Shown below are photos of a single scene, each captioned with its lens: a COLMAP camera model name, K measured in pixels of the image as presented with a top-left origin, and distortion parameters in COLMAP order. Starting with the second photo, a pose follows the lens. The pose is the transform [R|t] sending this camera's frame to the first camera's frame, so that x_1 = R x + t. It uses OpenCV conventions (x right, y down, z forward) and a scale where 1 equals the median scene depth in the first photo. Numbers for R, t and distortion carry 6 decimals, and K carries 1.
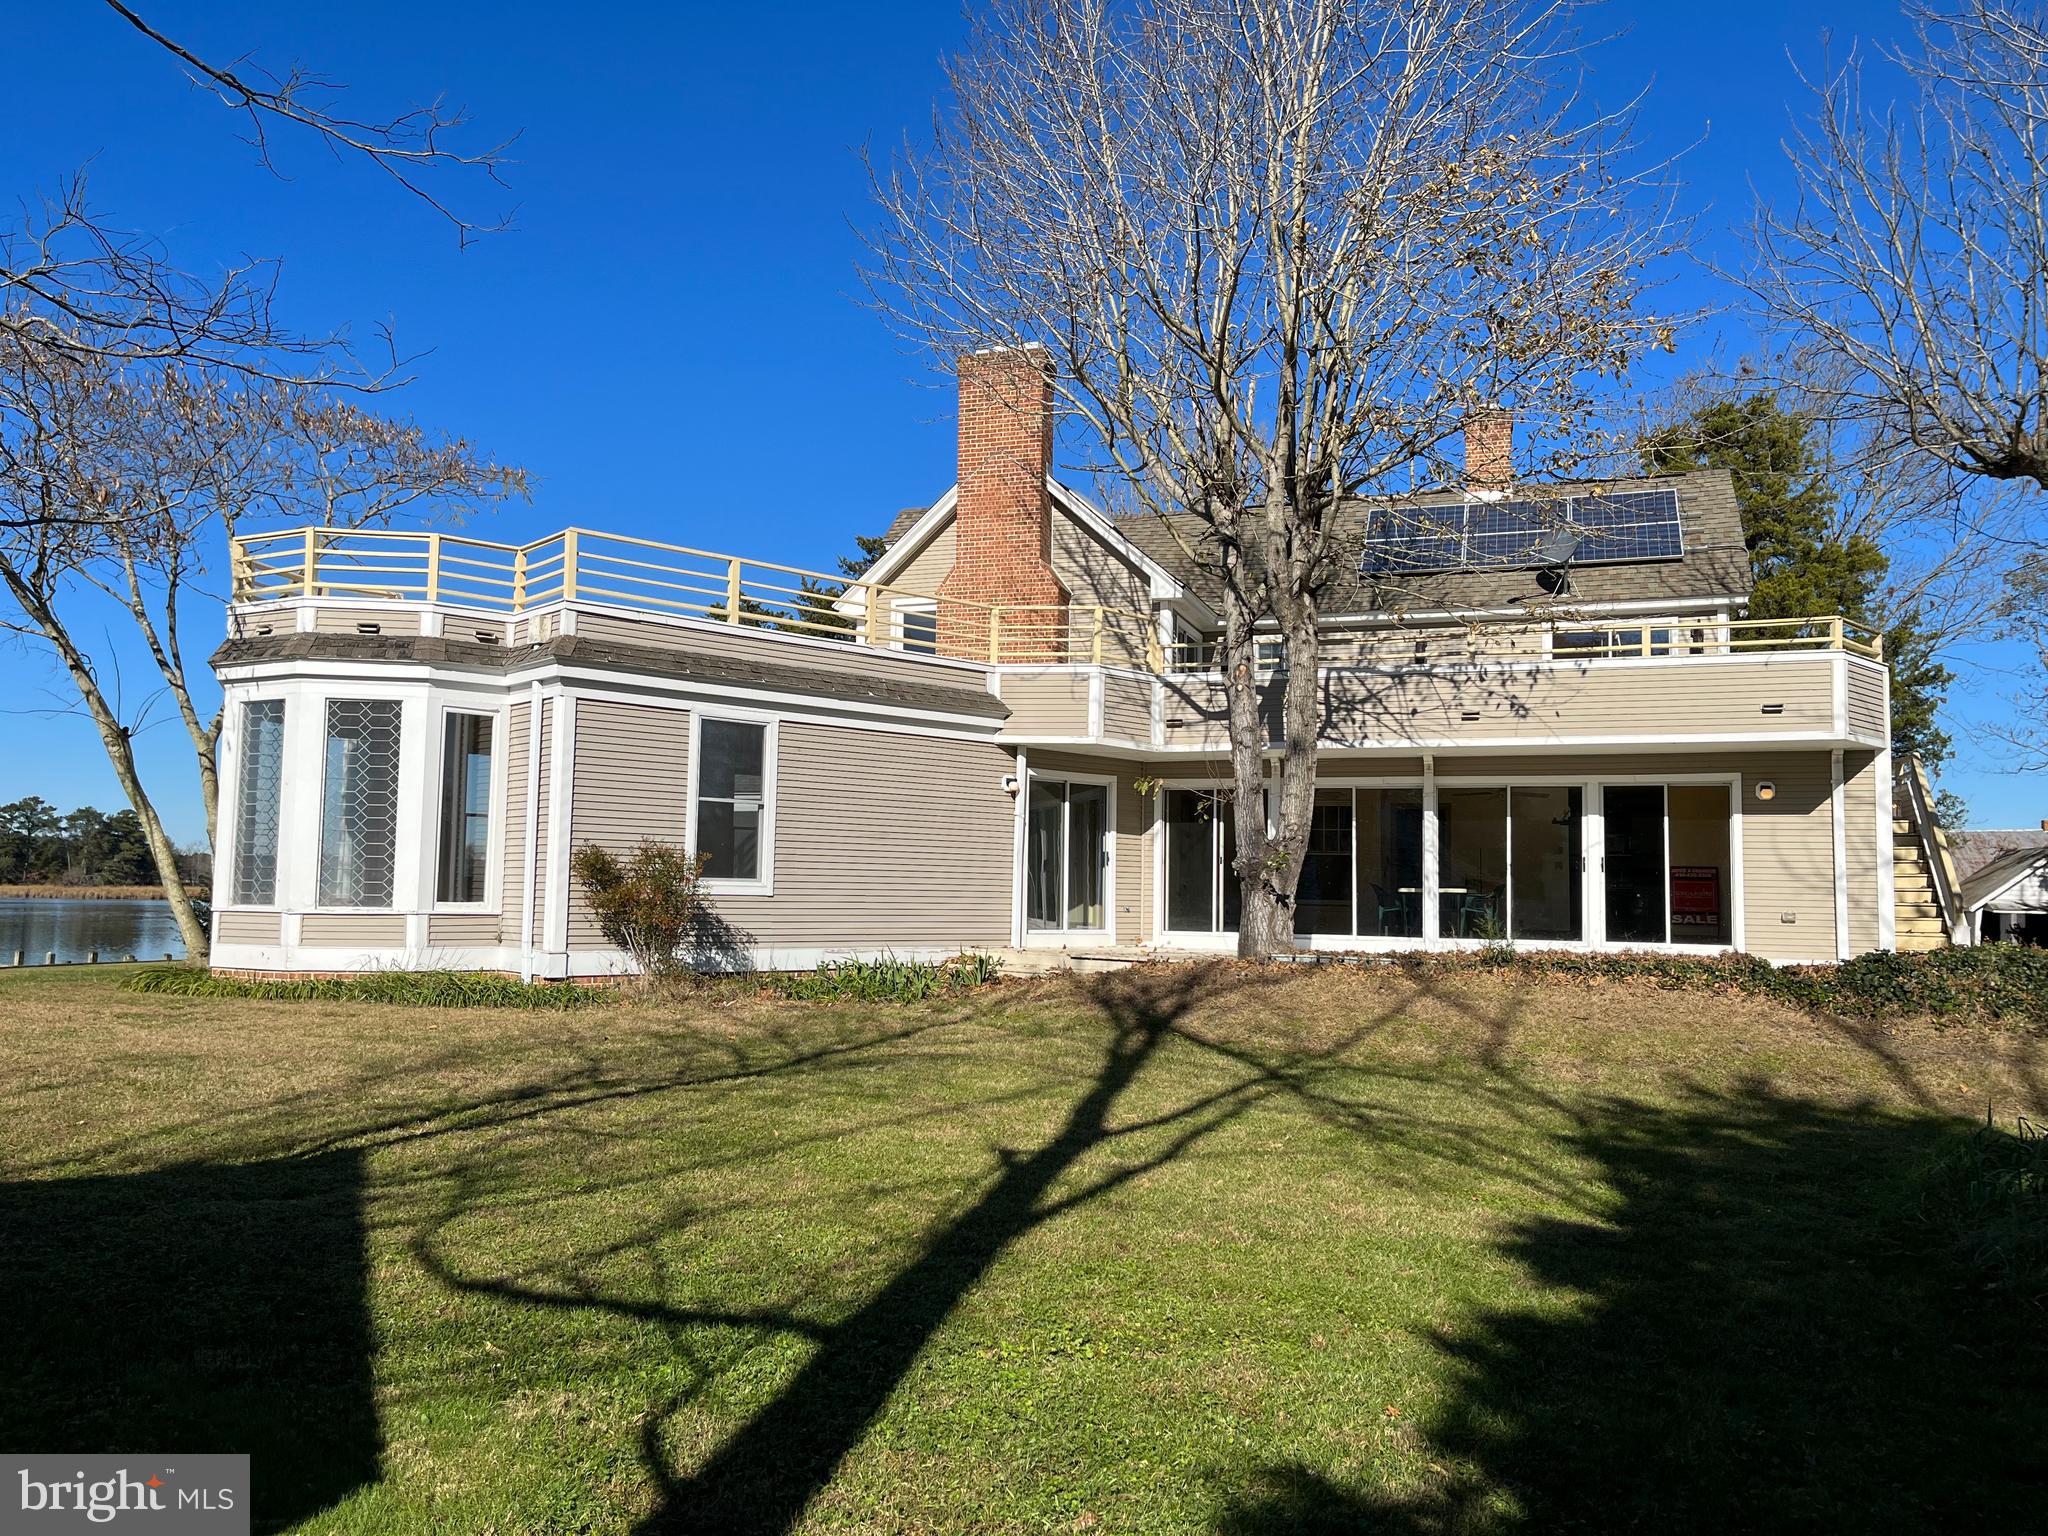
lens RADIAL K [[1540.8, 0, 1015.2], [0, 1540.8, 779.5], [0, 0, 1]] dist [0.064219, -0.089462]
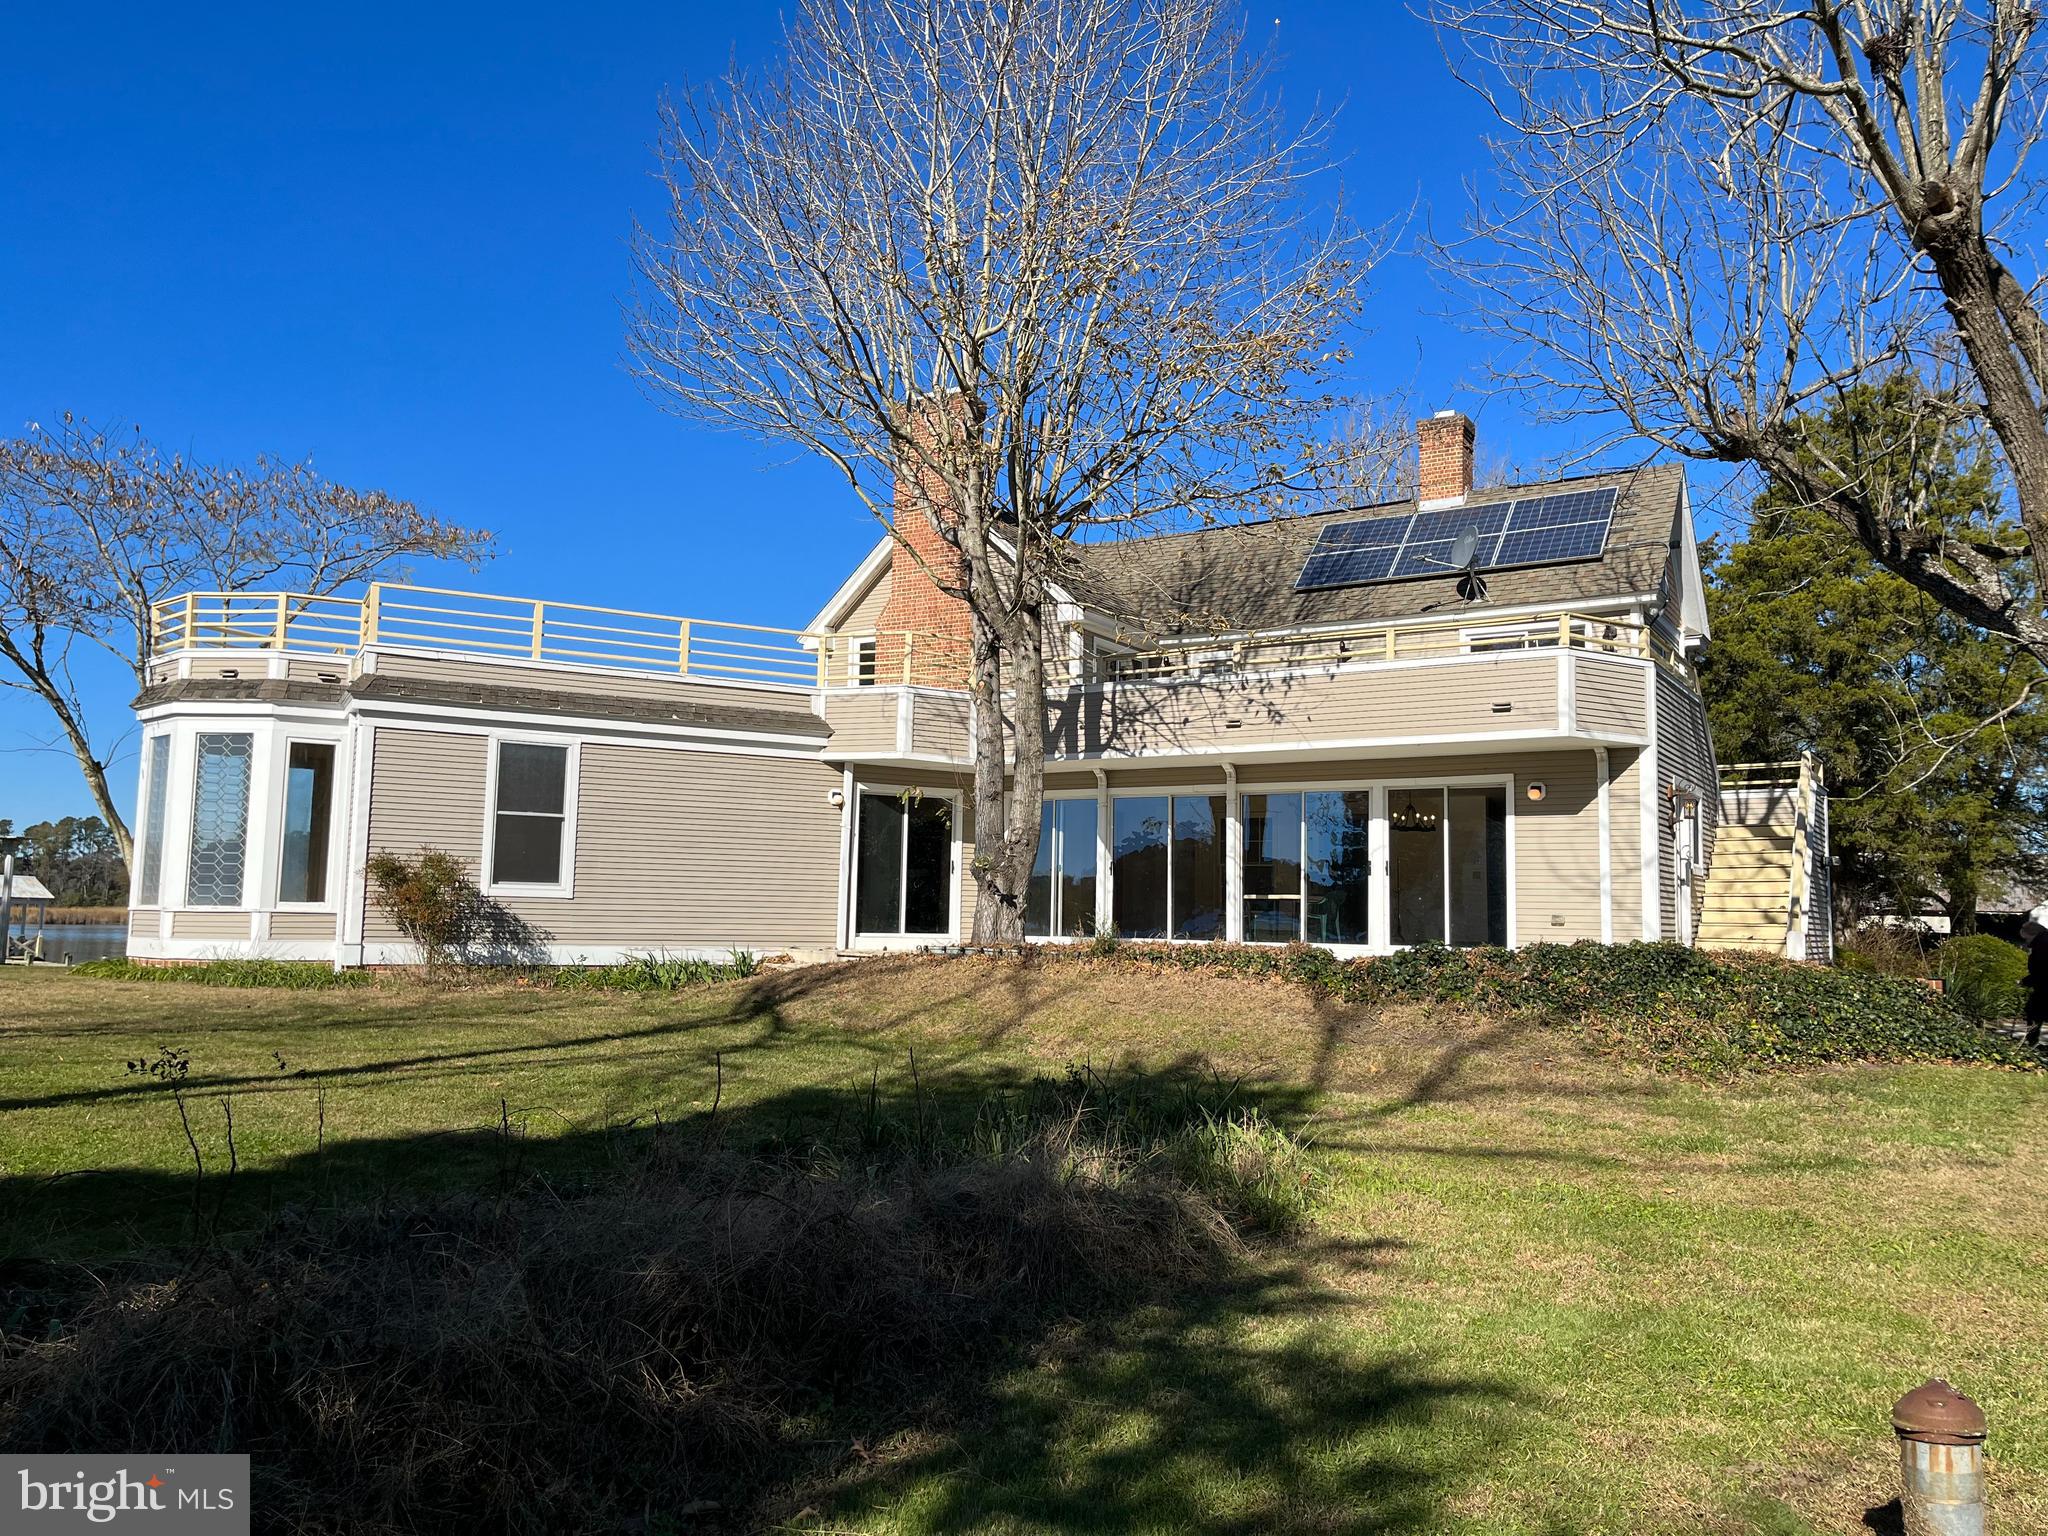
lens RADIAL K [[1540.8, 0, 1015.2], [0, 1540.8, 779.5], [0, 0, 1]] dist [0.064219, -0.089462]
pose [[0.974864, -0.018814, -0.222007, 0.386550], [0.014028, 0.999634, -0.023116, 0.018169], [0.222360, 0.019421, 0.974771, -0.031590]]
